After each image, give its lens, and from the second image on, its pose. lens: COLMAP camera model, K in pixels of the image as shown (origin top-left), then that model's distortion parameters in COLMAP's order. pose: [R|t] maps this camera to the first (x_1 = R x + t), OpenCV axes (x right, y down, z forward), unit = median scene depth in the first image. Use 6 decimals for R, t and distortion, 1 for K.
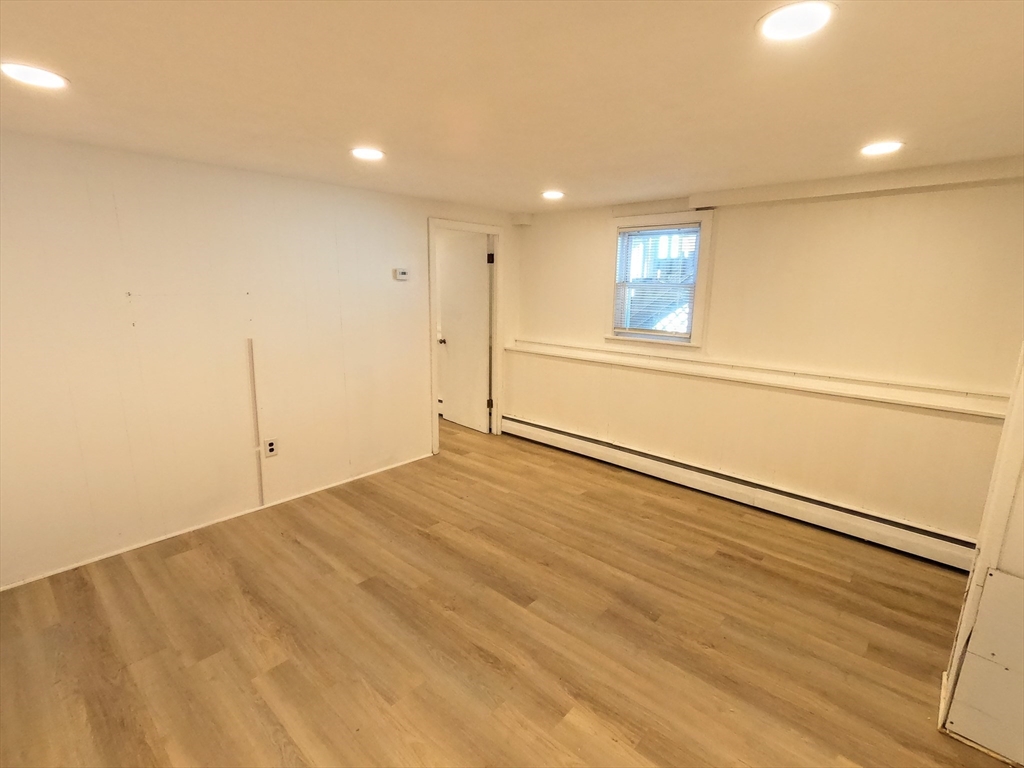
lens RADIAL K [[489.2, 0, 512.0], [0, 489.2, 384.0], [0, 0, 1]] dist [-0.000867, 0.000120]
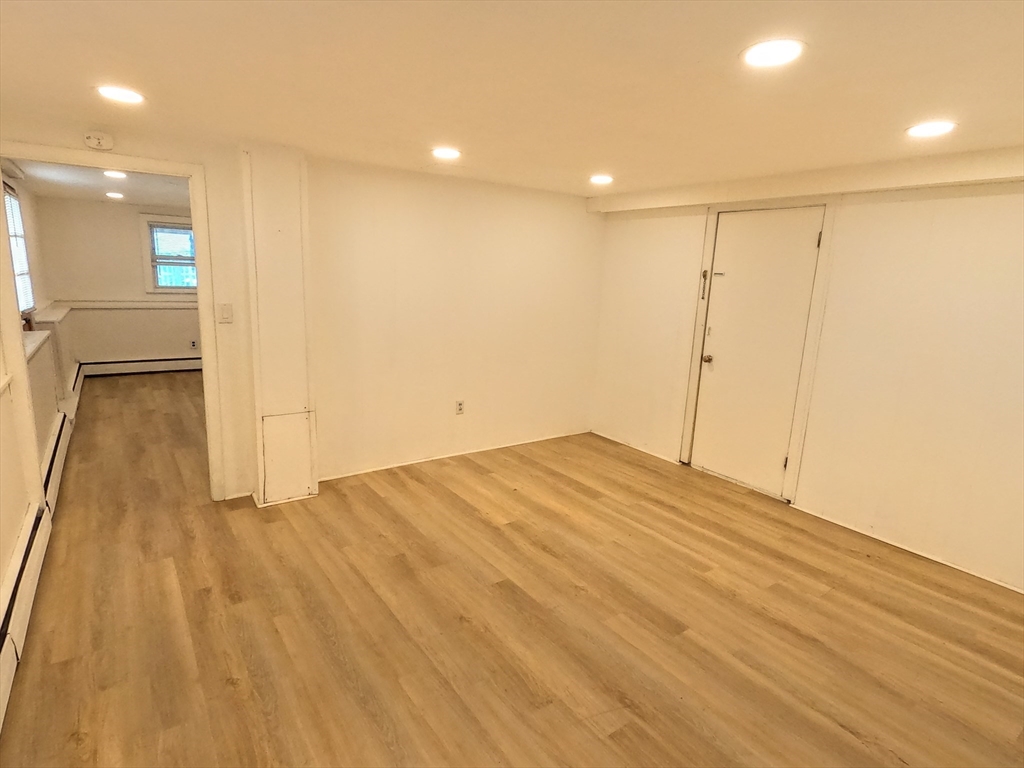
lens RADIAL K [[547.4, 0, 512.0], [0, 547.4, 384.0], [0, 0, 1]] dist [-0.002672, 0.000393]
pose [[-0.976461, -0.093341, 0.194450, -0.133793], [-0.008960, 0.918289, 0.395809, -0.306631], [-0.215507, 0.384750, -0.897510, 1.486323]]
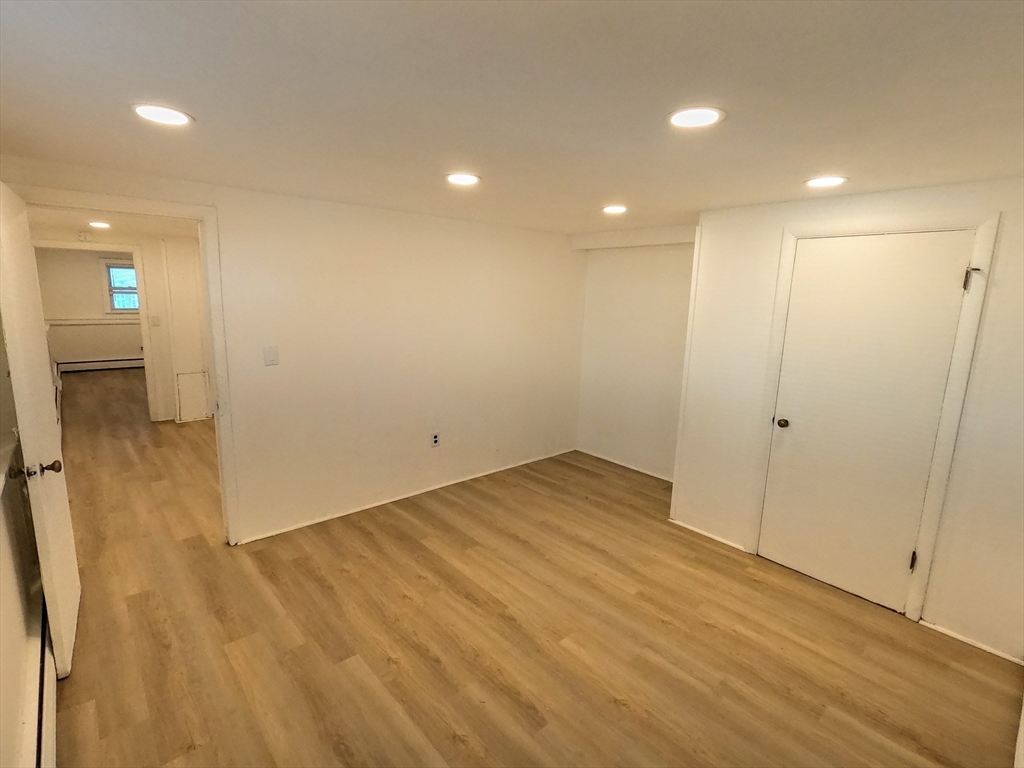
lens RADIAL K [[501.1, 0, 512.0], [0, 501.1, 384.0], [0, 0, 1]] dist [-0.001882, 0.000398]
pose [[-0.993692, -0.056389, 0.096938, -0.930294], [-0.015698, 0.925822, 0.377633, -0.527442], [-0.111041, 0.373729, -0.920867, 2.303247]]
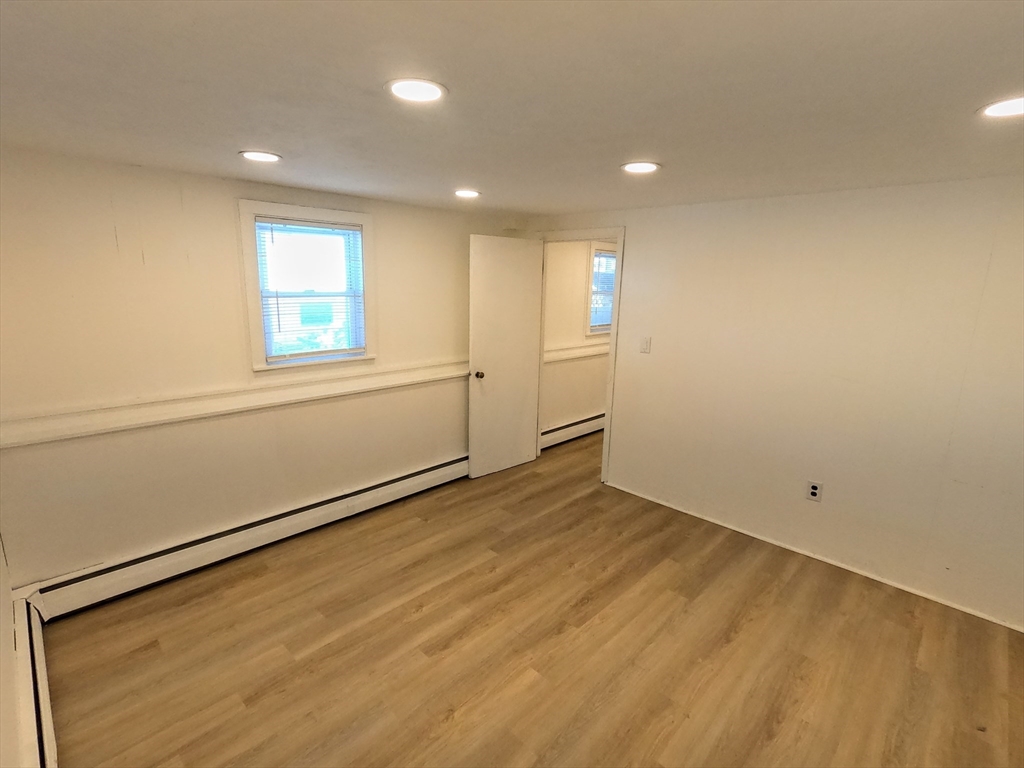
lens RADIAL K [[501.1, 0, 512.0], [0, 501.1, 384.0], [0, 0, 1]] dist [-0.001882, 0.000398]
pose [[0.037599, -0.220591, 0.974641, -1.581842], [0.179397, 0.960976, 0.210577, -0.404487], [-0.983058, 0.166930, 0.075705, 1.609311]]
